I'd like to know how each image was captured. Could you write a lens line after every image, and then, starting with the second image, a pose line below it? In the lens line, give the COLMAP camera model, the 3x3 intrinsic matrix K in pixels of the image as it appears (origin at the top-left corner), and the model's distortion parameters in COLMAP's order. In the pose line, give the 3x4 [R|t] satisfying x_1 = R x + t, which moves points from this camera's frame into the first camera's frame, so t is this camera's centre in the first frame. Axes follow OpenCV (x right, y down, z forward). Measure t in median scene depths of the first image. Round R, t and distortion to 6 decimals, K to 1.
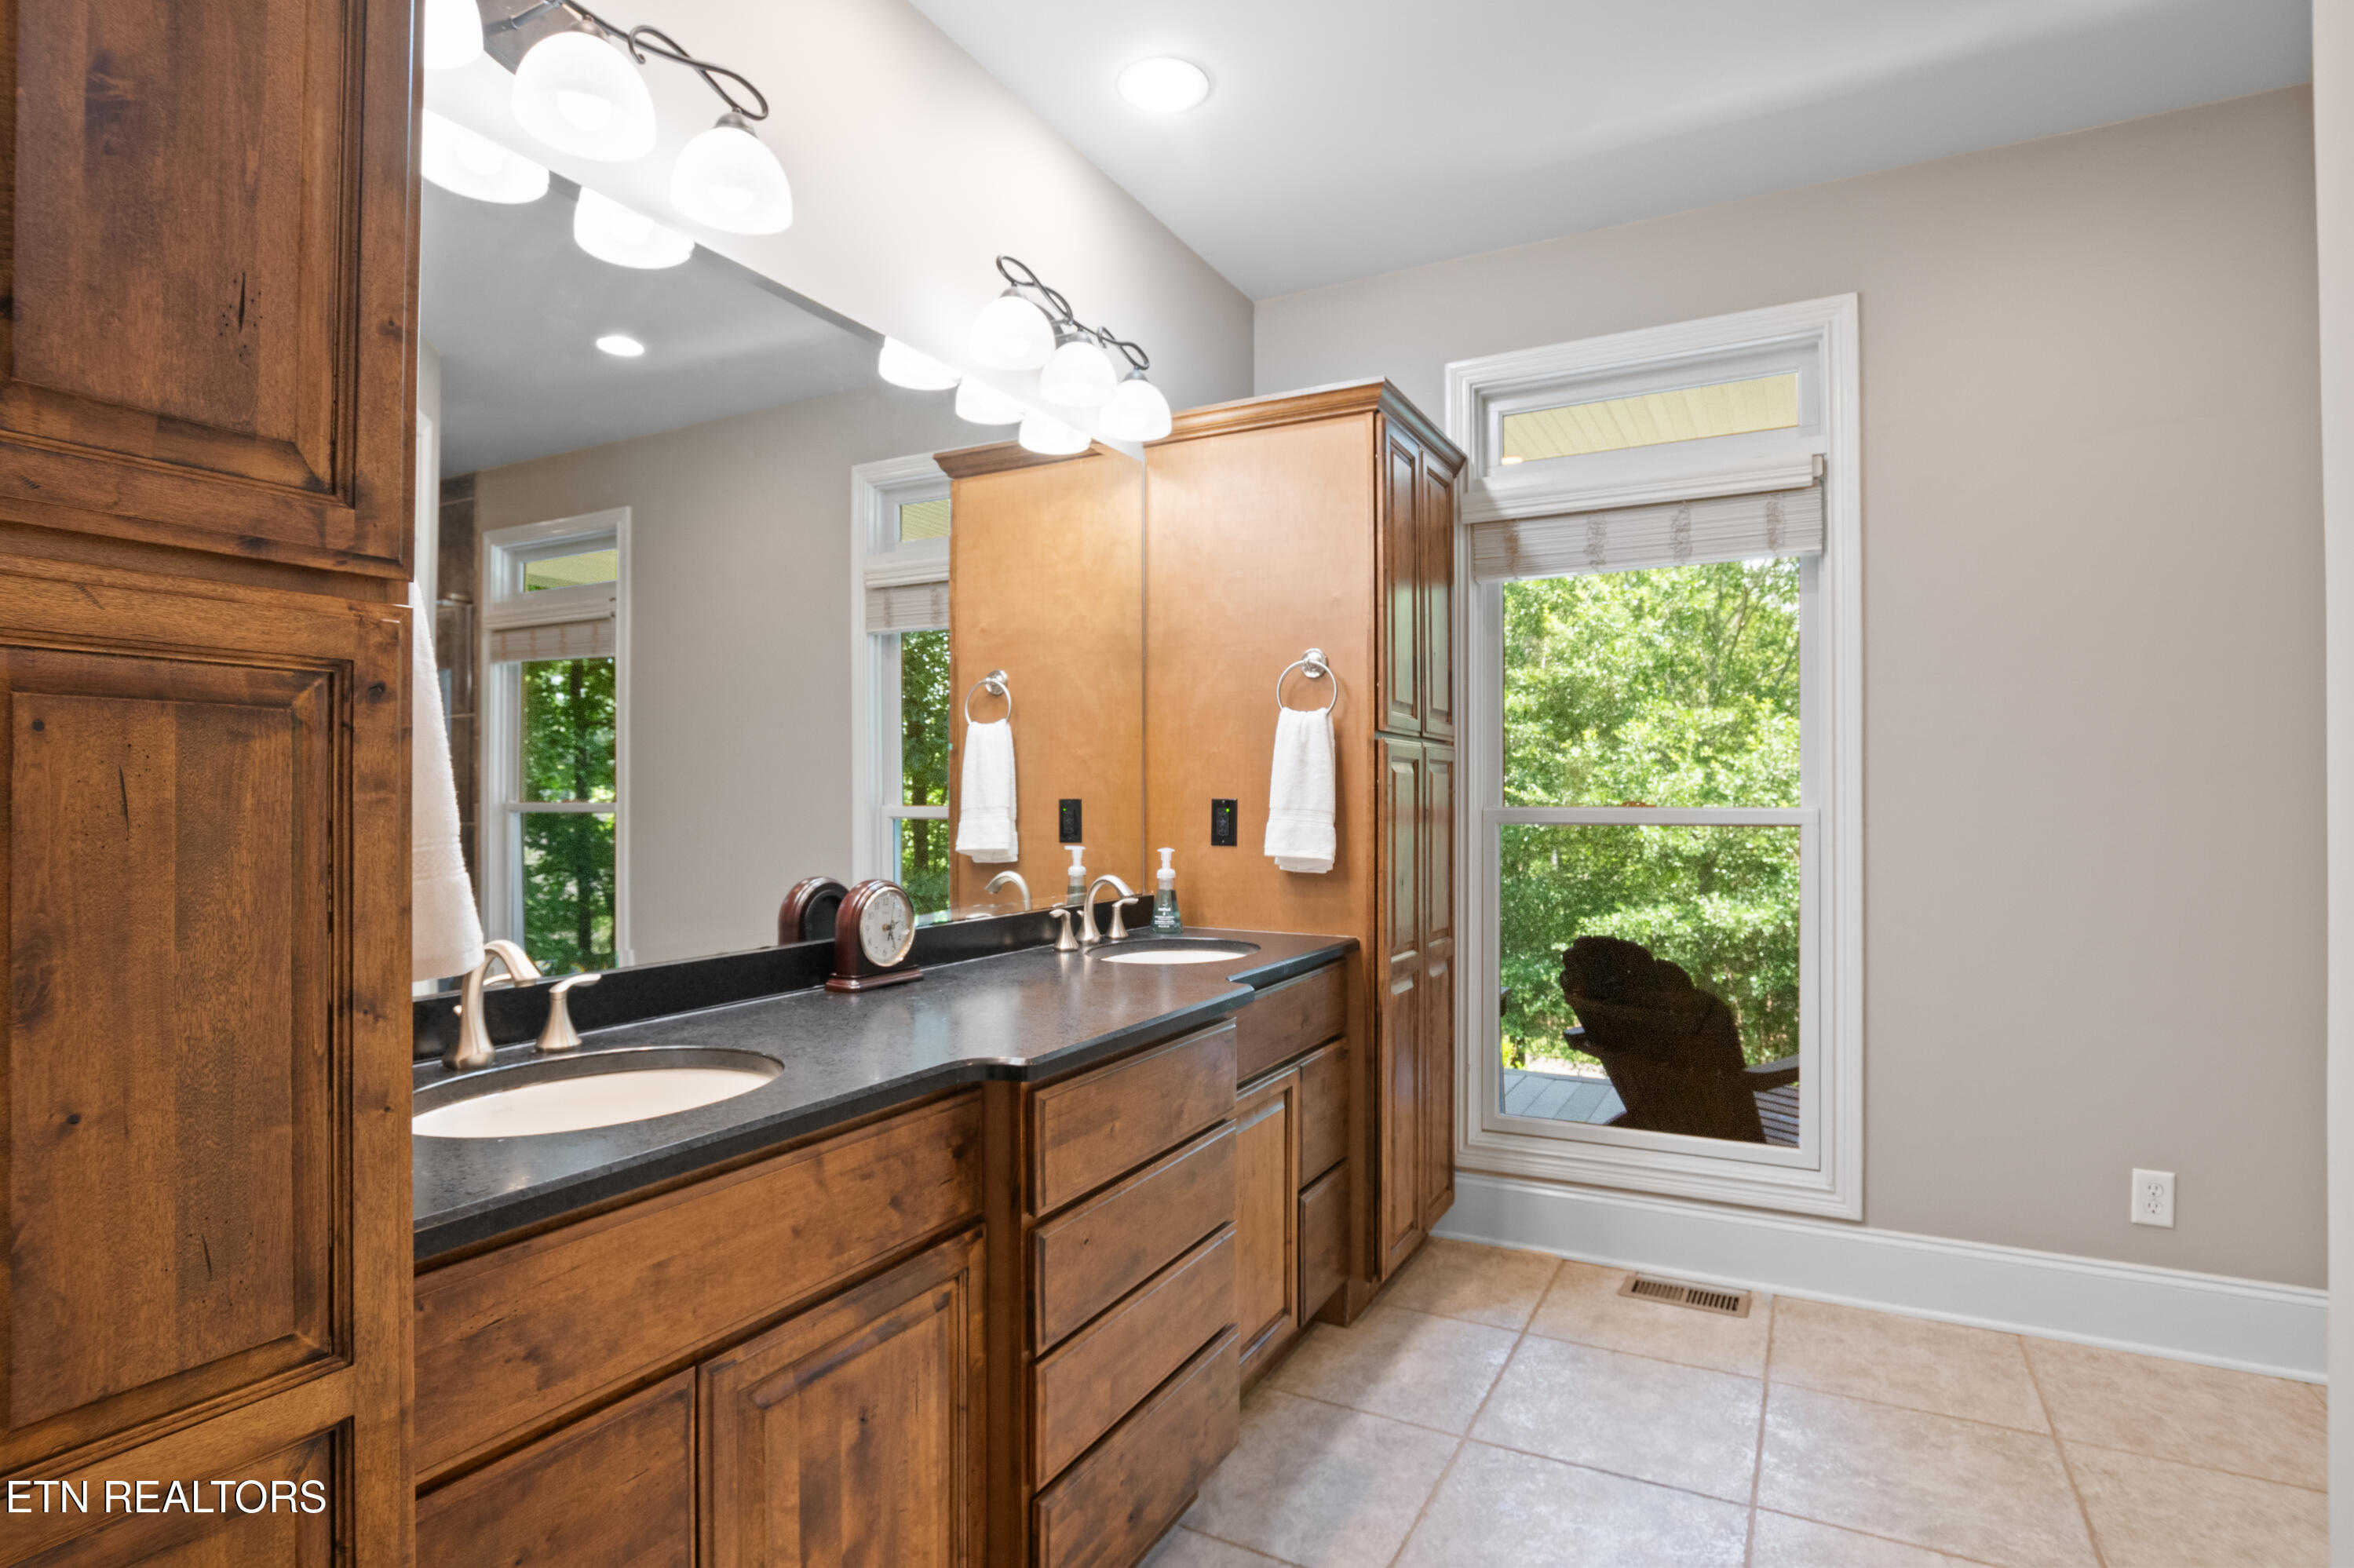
lens RADIAL K [[1197.6, 0, 1173.2], [0, 1197.6, 787.8], [0, 0, 1]] dist [-0.018794, -0.001436]
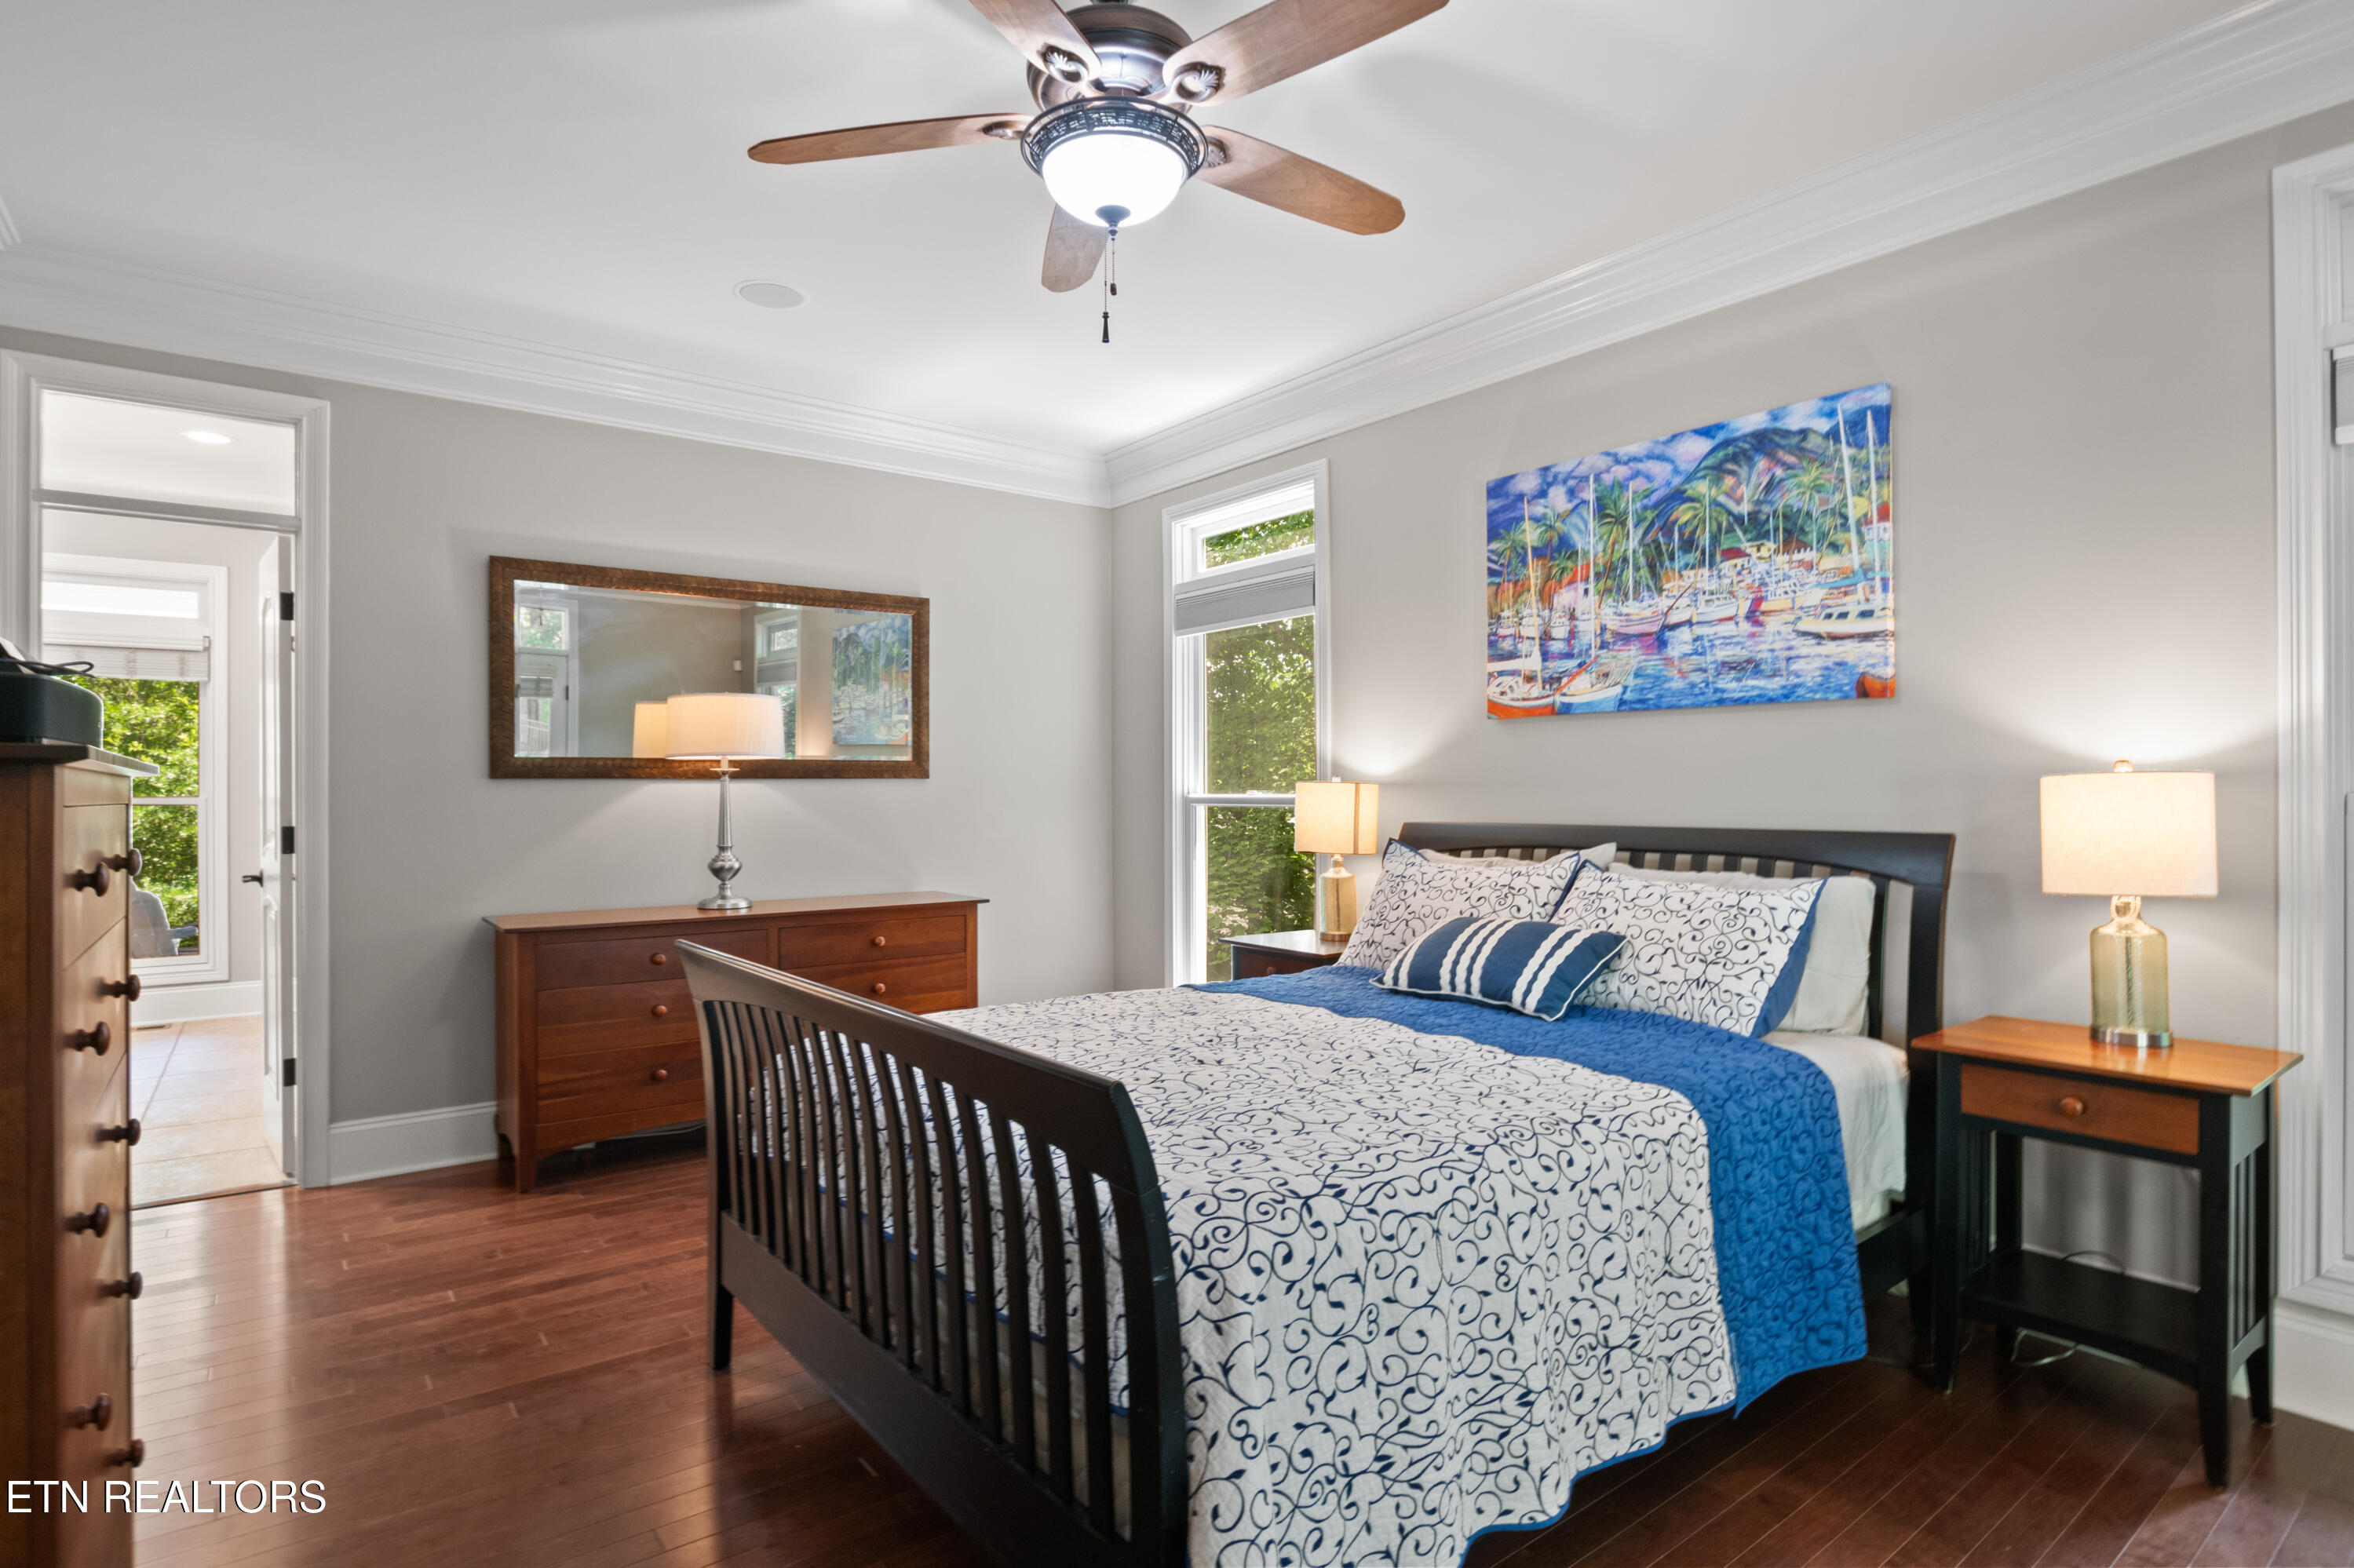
lens RADIAL K [[1197.6, 0, 1173.7], [0, 1197.6, 787.8], [0, 0, 1]] dist [-0.018794, -0.001436]
pose [[0.413965, -0.001504, 0.910292, -0.119907], [-0.004632, 0.999982, 0.003758, -0.002170], [-0.910281, -0.005772, 0.413951, -0.261351]]
